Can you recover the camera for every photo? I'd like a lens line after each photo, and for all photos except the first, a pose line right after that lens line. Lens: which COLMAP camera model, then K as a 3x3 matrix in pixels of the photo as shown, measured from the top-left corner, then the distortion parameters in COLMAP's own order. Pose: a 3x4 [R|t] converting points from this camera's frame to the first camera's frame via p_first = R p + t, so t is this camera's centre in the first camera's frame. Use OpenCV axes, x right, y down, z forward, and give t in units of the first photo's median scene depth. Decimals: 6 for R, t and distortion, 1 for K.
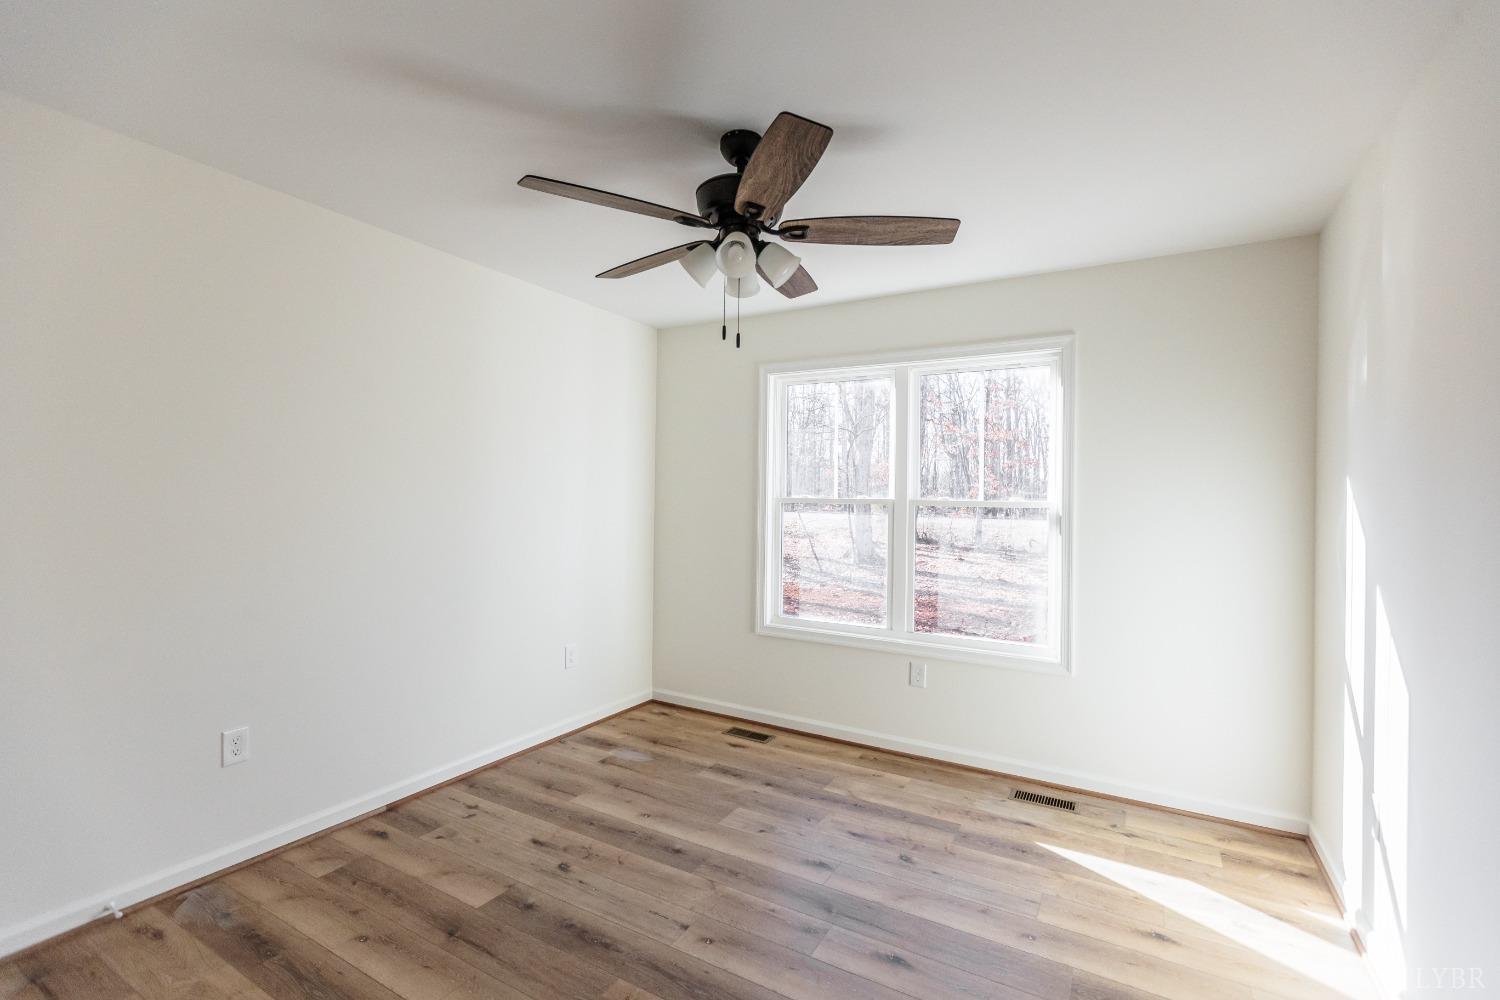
lens RADIAL K [[684.5, 0, 740.4], [0, 684.5, 497.9], [0, 0, 1]] dist [0.005716, -0.002283]
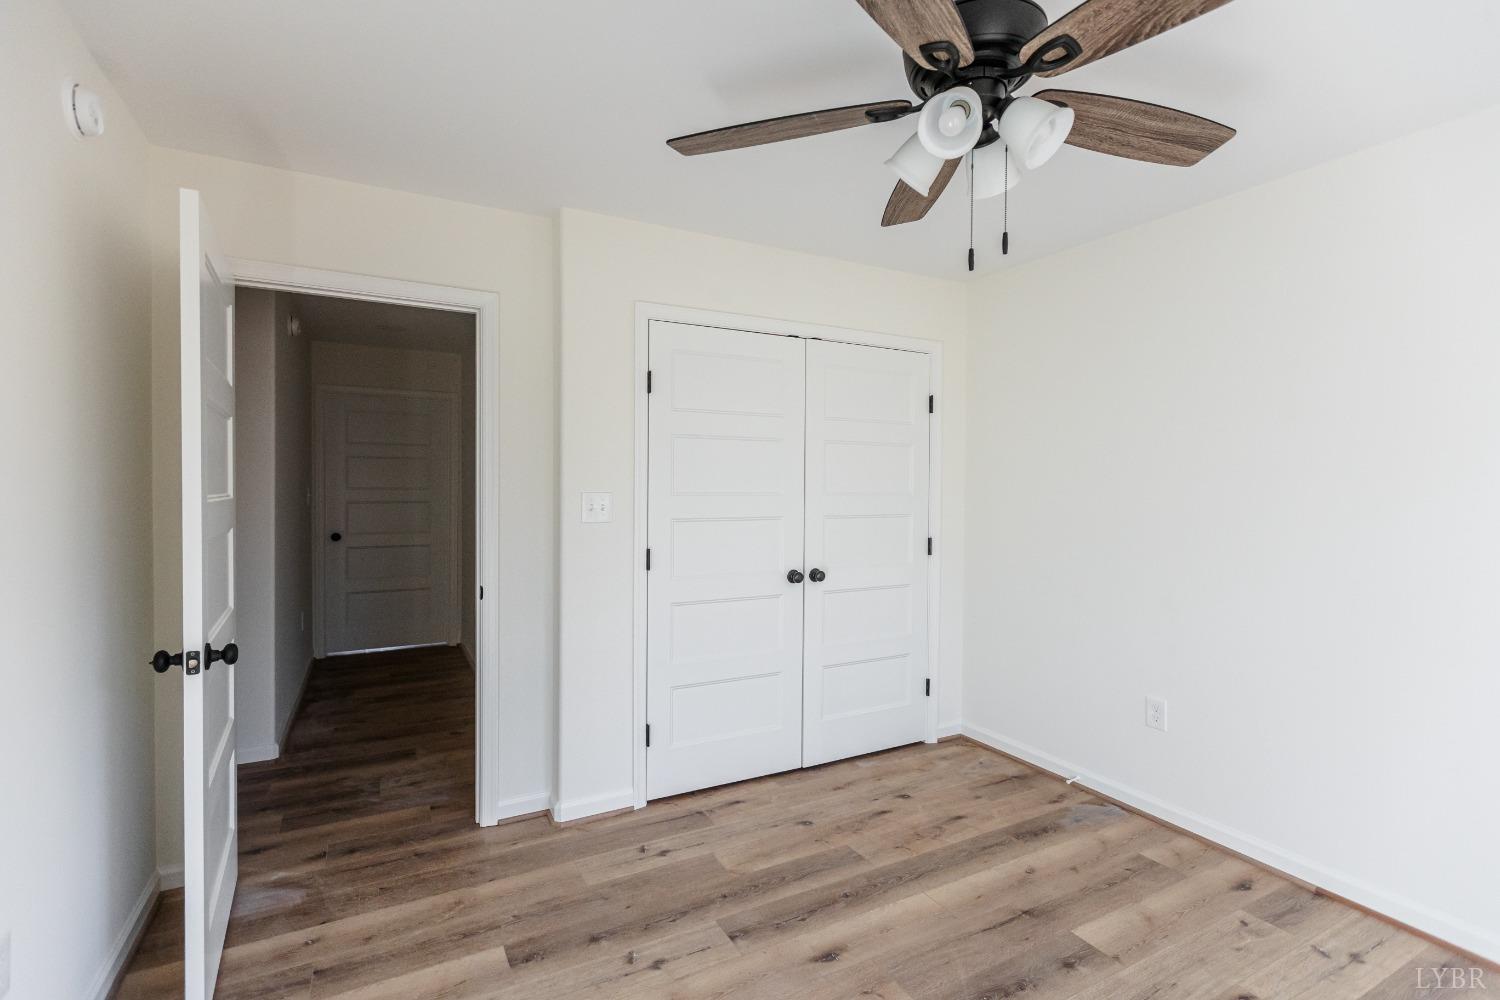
lens RADIAL K [[684.5, 0, 754.7], [0, 684.5, 497.6], [0, 0, 1]] dist [0.005716, -0.002283]
pose [[-0.523339, -0.008623, -0.852081, 0.615864], [-0.009582, 0.999945, -0.004234, 0.018018], [0.852071, 0.005949, -0.523393, 1.080893]]
